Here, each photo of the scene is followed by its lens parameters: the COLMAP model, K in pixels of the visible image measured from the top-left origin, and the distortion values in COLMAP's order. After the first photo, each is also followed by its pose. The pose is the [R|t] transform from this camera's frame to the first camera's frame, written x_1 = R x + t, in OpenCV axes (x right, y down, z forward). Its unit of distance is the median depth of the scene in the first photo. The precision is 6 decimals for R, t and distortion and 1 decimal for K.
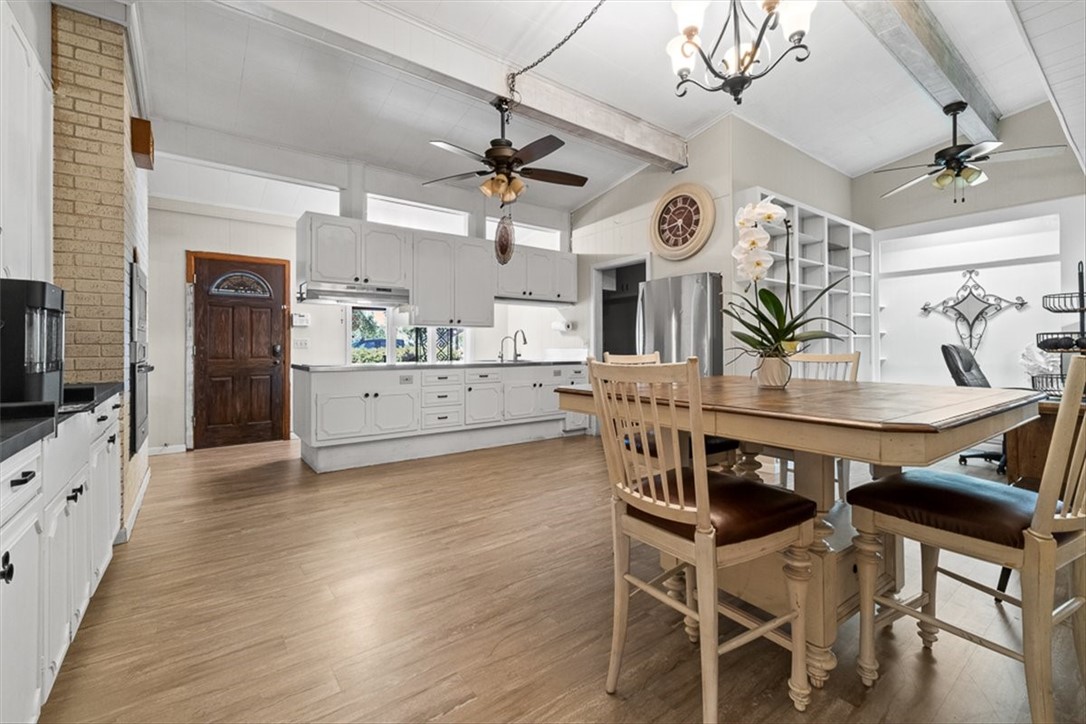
lens RADIAL K [[466.6, 0, 547.4], [0, 466.6, 352.6], [0, 0, 1]] dist [-0.007075, 0.000485]
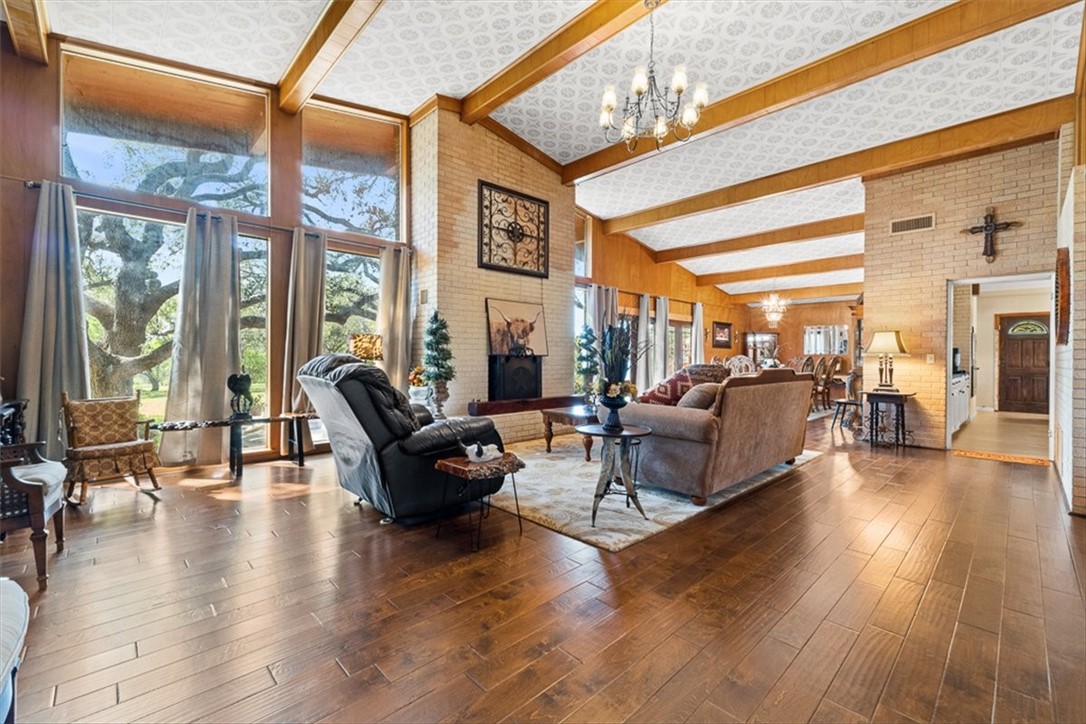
lens RADIAL K [[466.6, 0, 547.2], [0, 466.6, 360.8], [0, 0, 1]] dist [-0.007075, 0.000485]
pose [[0.123741, 0.002577, -0.992311, 1.019454], [-0.006274, 0.999979, 0.001815, -0.004360], [0.992295, 0.006001, 0.123755, -1.225934]]
